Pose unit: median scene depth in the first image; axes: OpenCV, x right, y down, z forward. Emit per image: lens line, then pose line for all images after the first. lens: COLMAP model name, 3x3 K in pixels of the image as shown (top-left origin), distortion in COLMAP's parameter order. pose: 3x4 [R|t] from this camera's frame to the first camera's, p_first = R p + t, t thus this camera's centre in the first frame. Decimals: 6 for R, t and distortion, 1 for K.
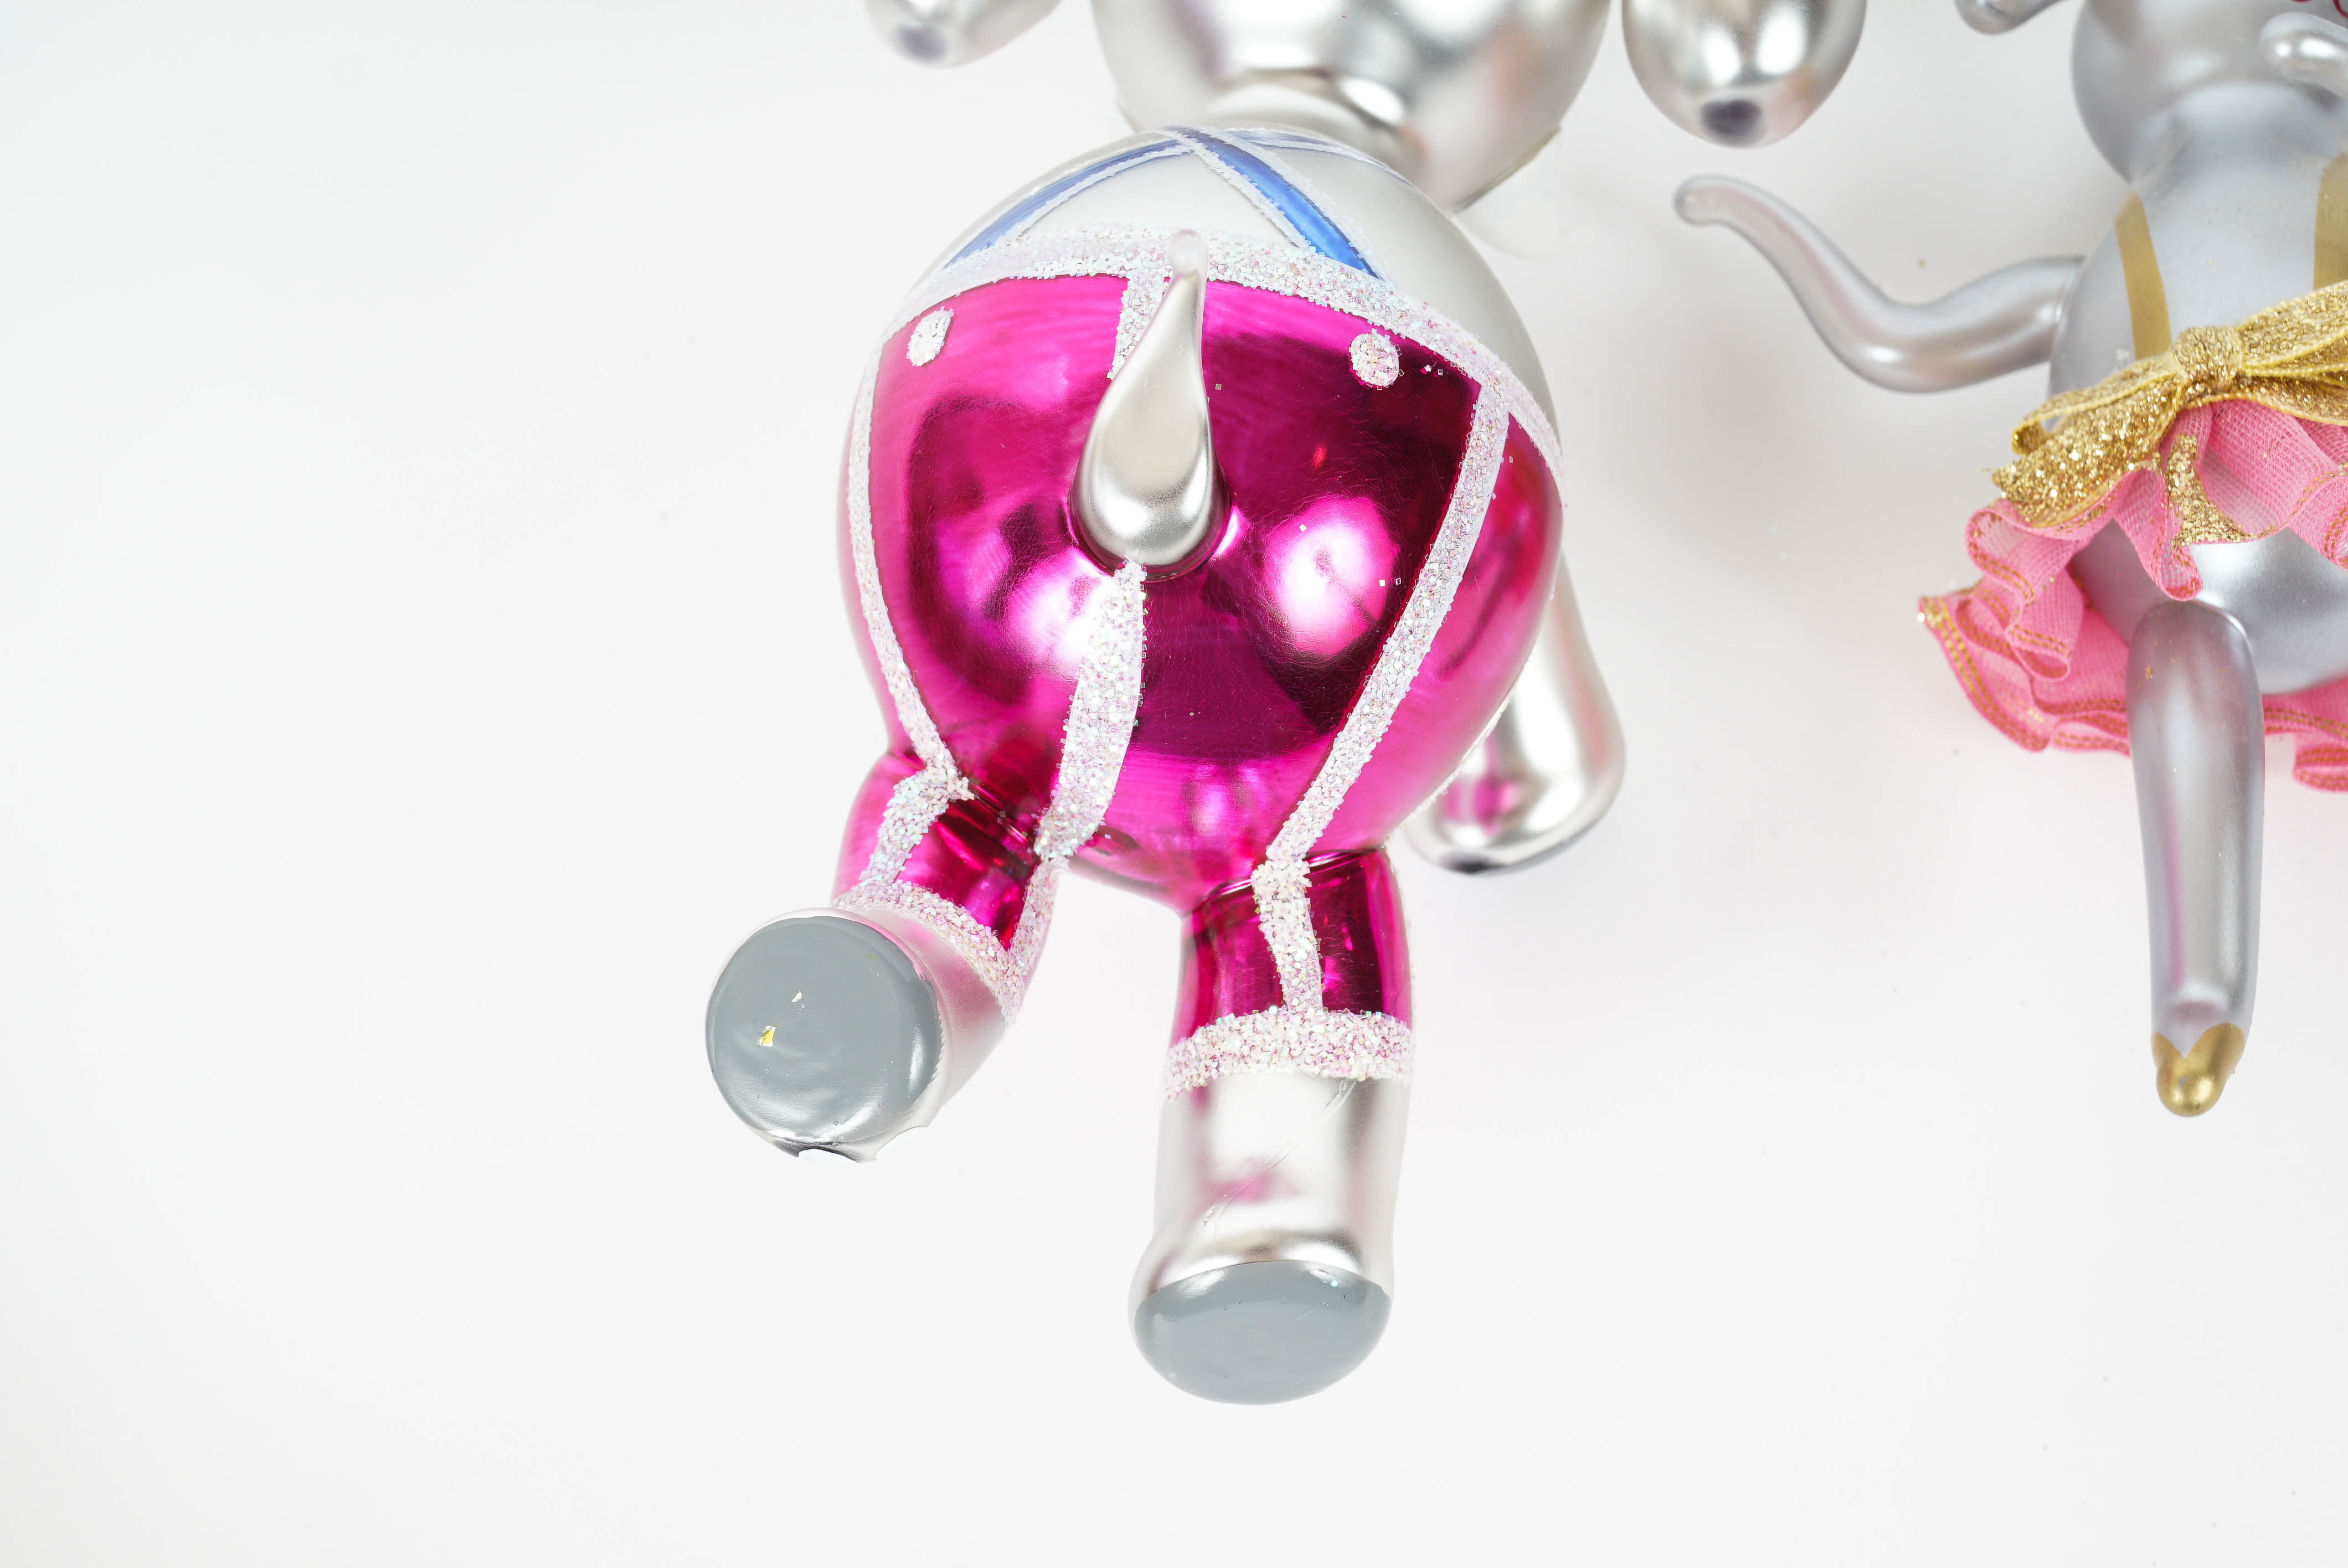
lens RADIAL K [[3643.4, 0, 1162.9], [0, 3643.4, 784.5], [0, 0, 1]] dist [-0.029034, 0.000000]
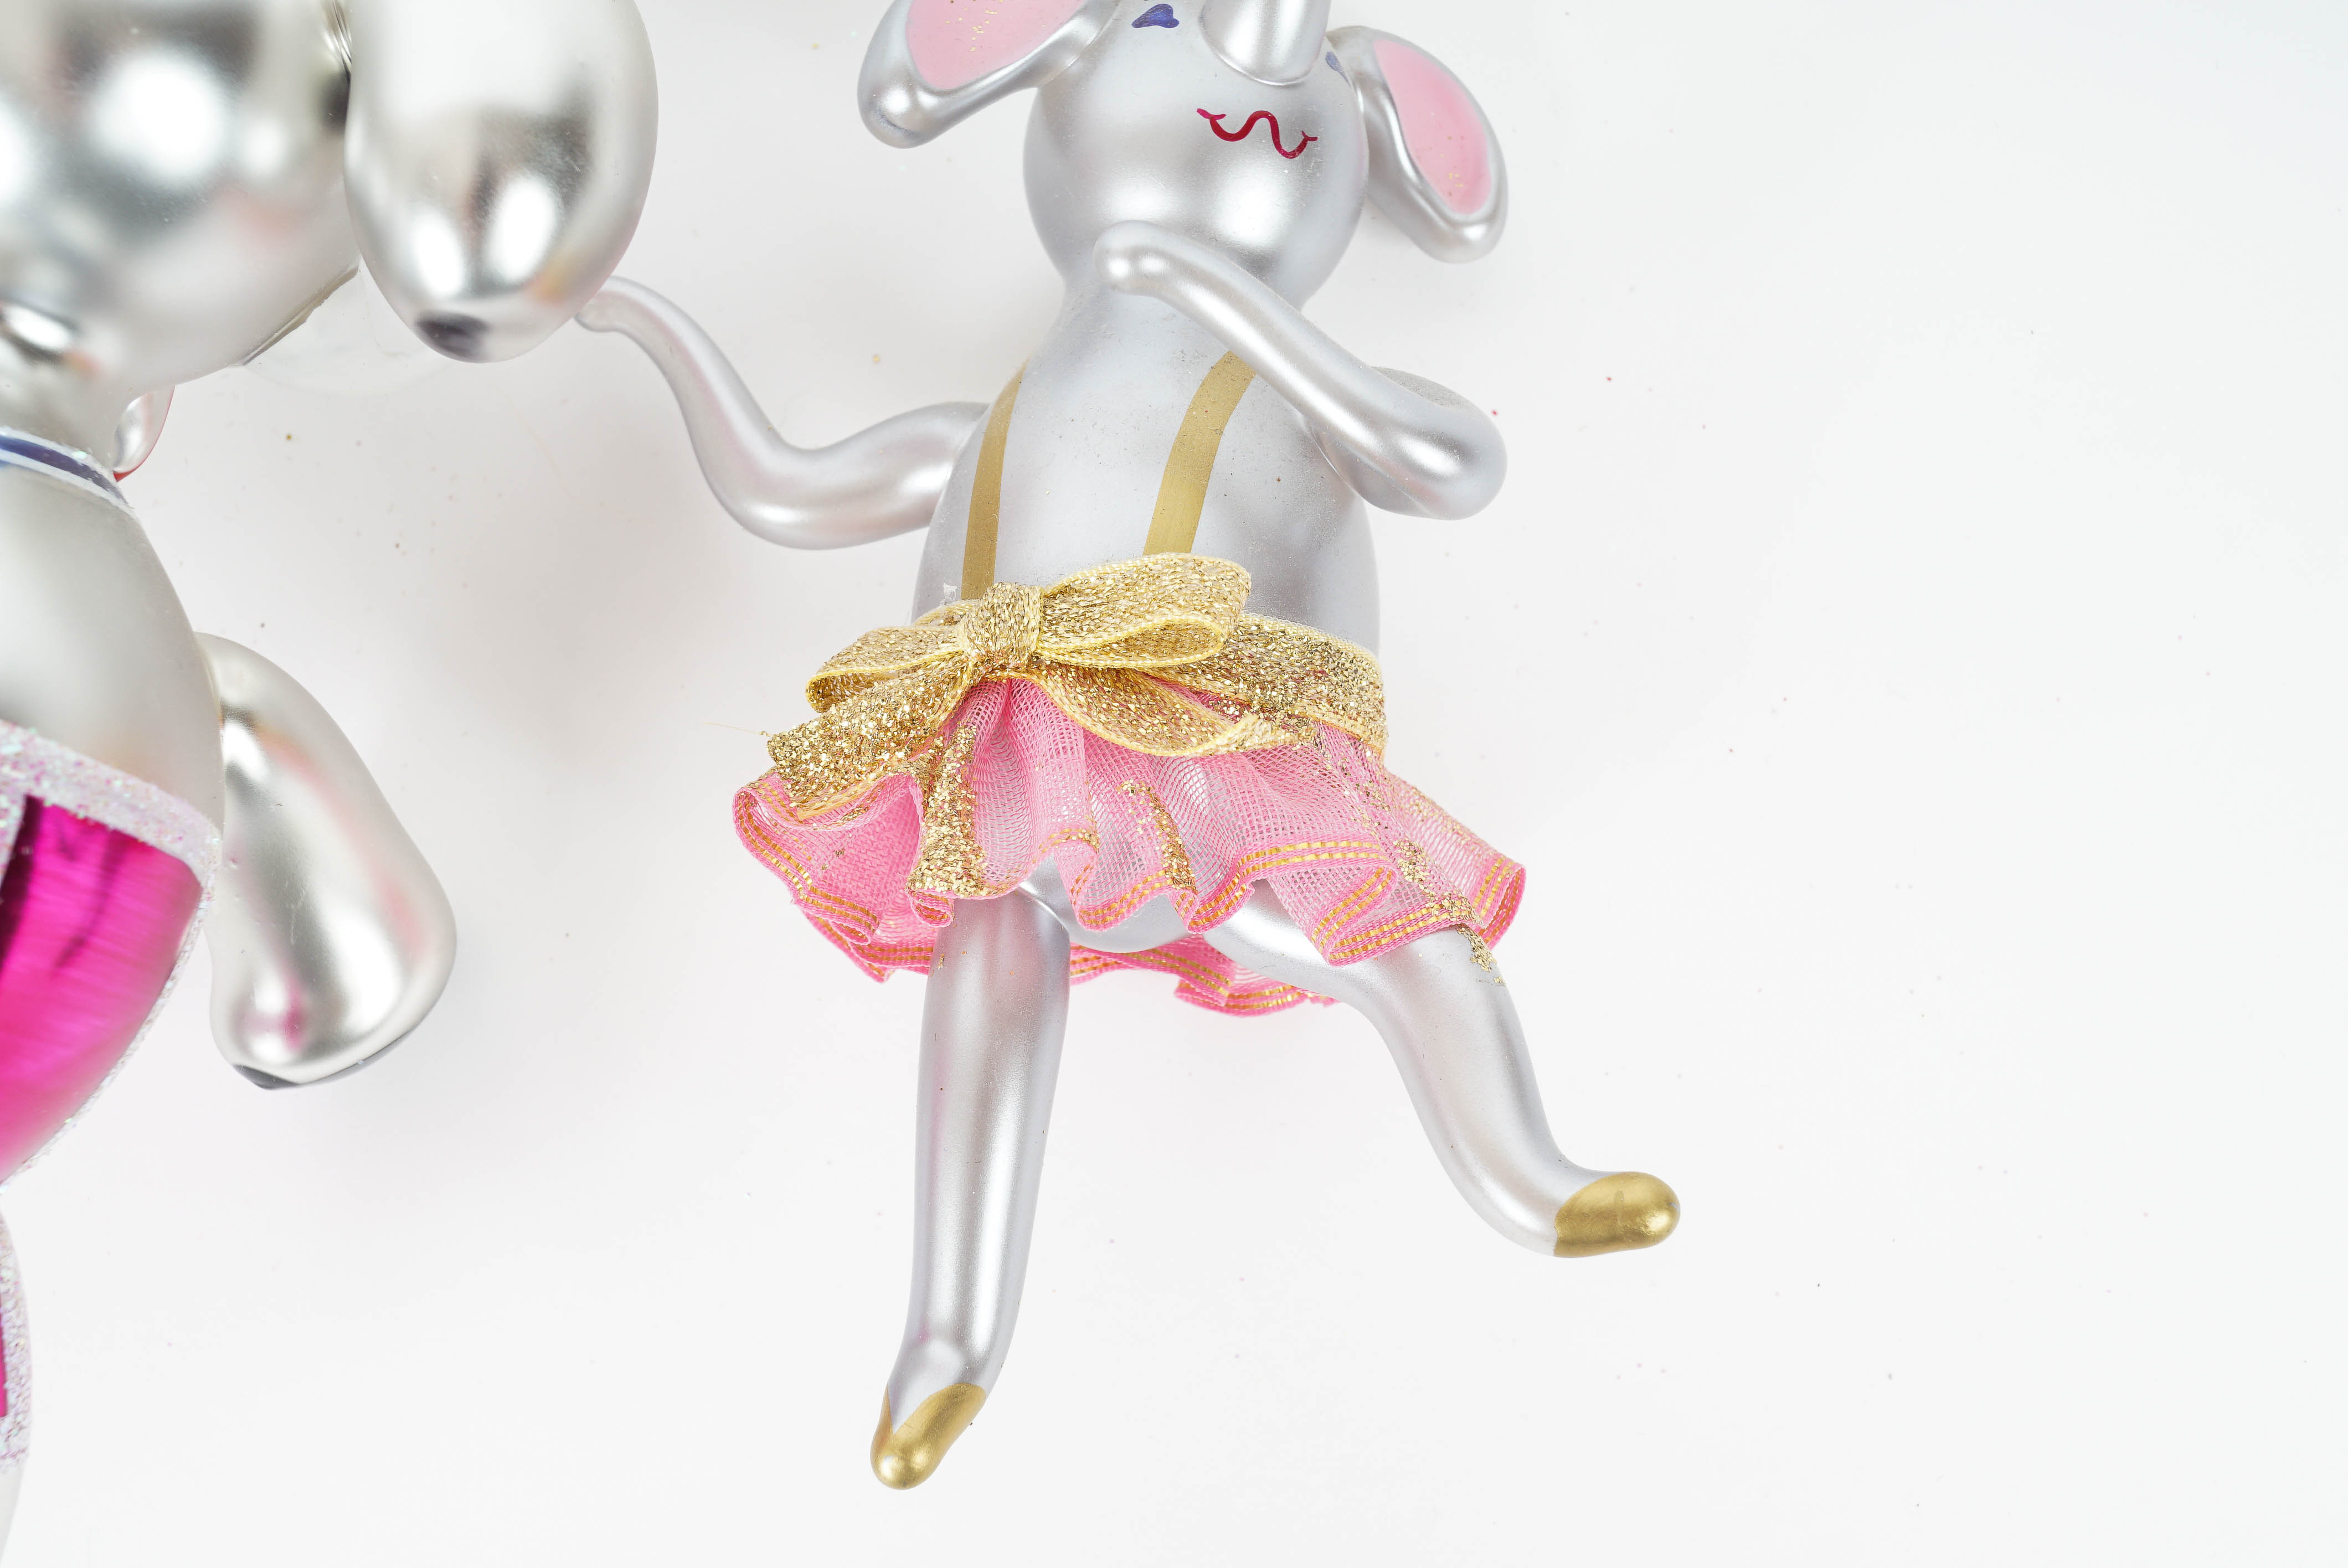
lens RADIAL K [[2832.0, 0, 1165.0], [0, 2832.0, 789.8], [0, 0, 1]] dist [-0.040026, 0.000000]
pose [[0.999218, 0.036952, 0.014093, 0.319493], [-0.039271, 0.969189, 0.243166, -0.248678], [-0.004673, -0.243529, 0.969882, 0.331255]]
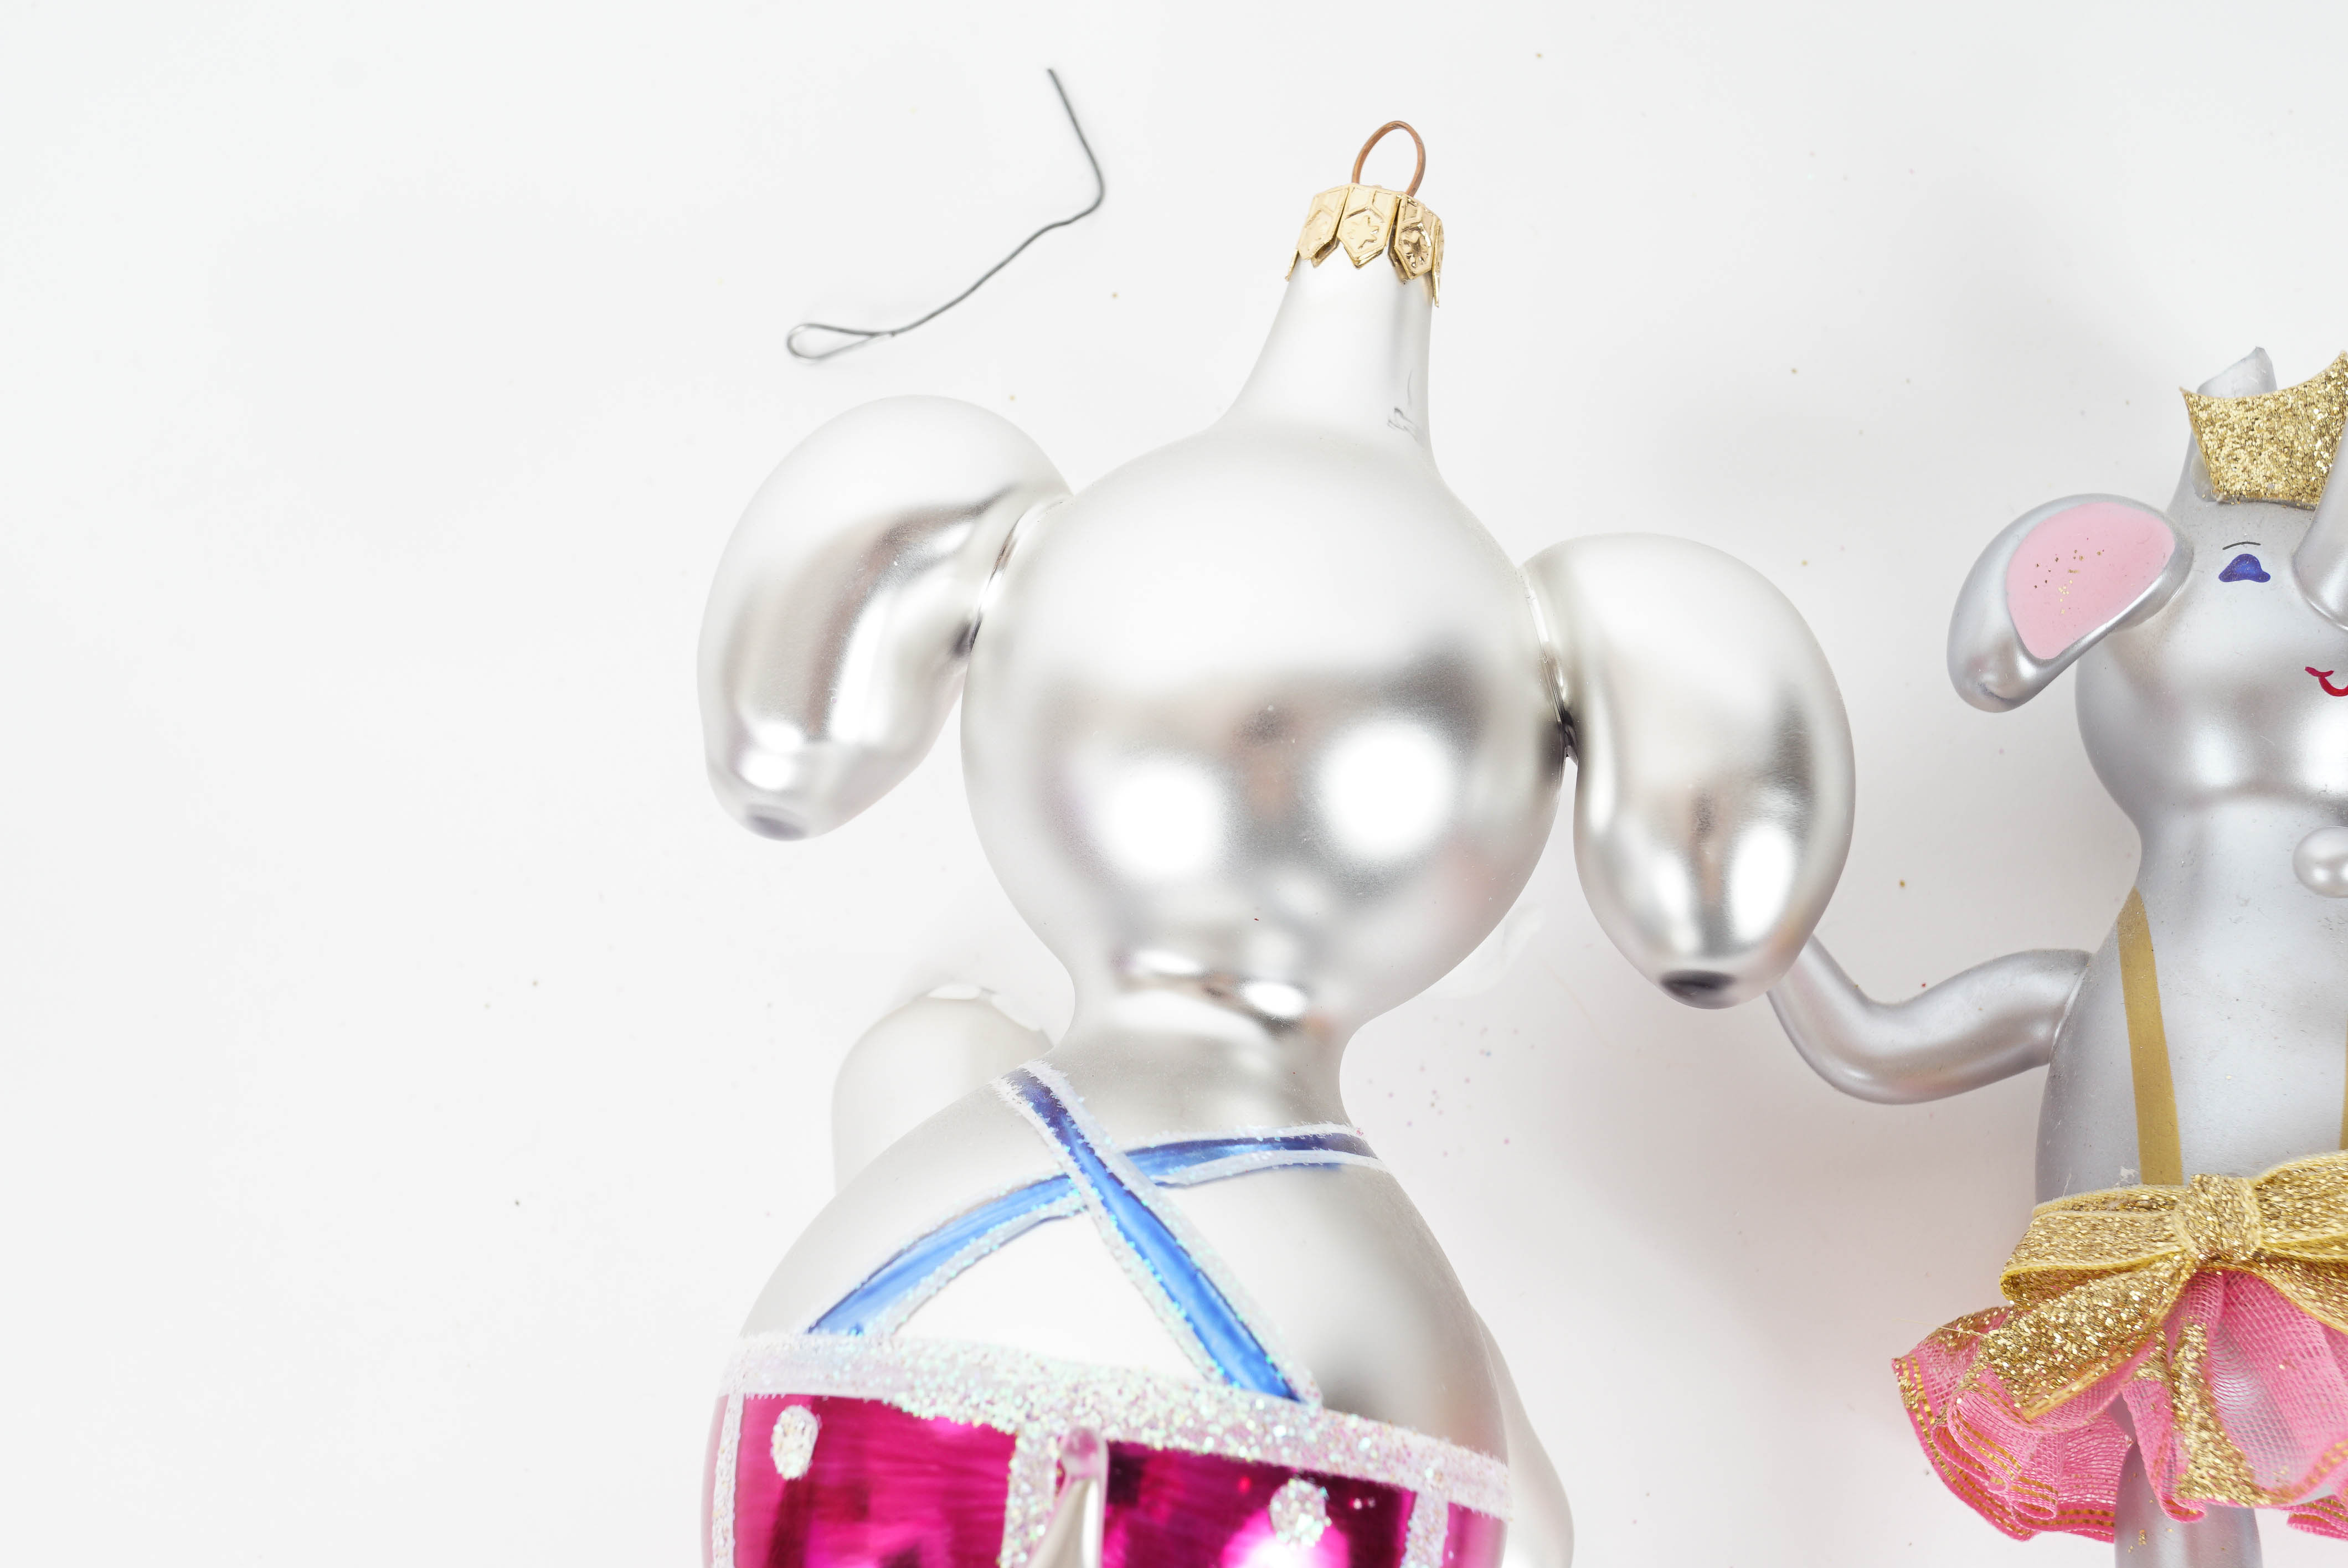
lens RADIAL K [[3643.4, 0, 1184.7], [0, 3643.4, 791.8], [0, 0, 1]] dist [-0.029034, 0.000000]
pose [[0.999437, -0.025008, 0.022389, 0.013450], [0.019309, 0.973957, 0.225908, -0.432547], [-0.027455, -0.225348, 0.973891, 0.155744]]
